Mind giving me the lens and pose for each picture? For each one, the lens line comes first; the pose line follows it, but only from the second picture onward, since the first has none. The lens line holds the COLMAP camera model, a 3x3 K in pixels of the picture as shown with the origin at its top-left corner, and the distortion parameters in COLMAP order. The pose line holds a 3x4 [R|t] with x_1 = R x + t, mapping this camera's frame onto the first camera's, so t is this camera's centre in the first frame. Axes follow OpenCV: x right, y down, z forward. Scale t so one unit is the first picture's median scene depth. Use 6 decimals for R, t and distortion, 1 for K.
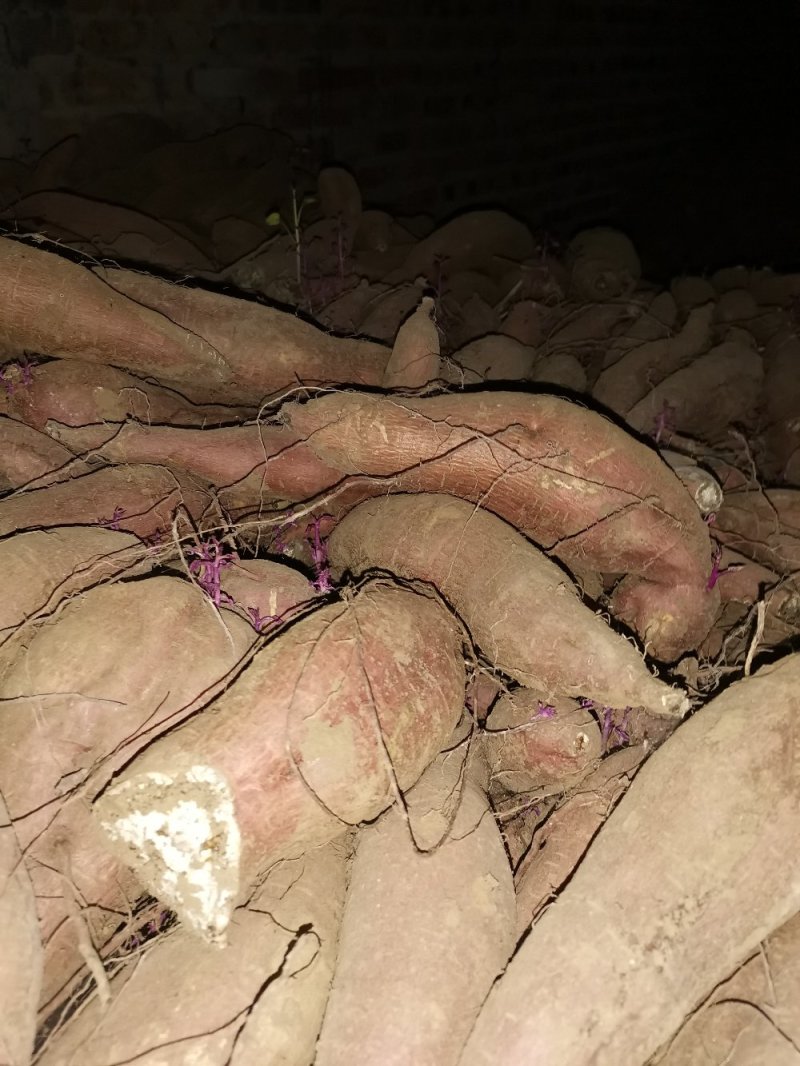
lens RADIAL K [[786.6, 0, 400.0], [0, 786.6, 533.0], [0, 0, 1]] dist [0.062274, -0.067794]
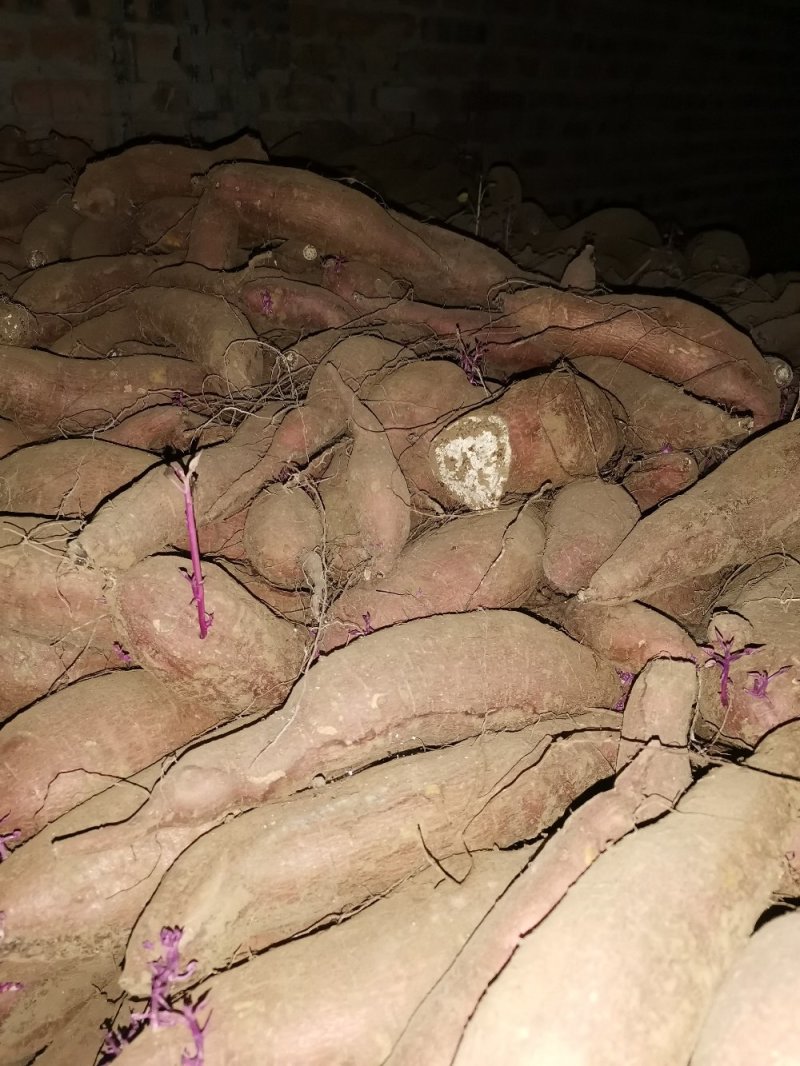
lens RADIAL K [[786.6, 0, 400.0], [0, 786.6, 533.0], [0, 0, 1]] dist [0.062274, -0.067794]
pose [[0.990432, 0.096495, -0.098658, -0.147523], [-0.099252, 0.994787, -0.023422, 0.368209], [0.095884, 0.032990, 0.994846, -0.554015]]
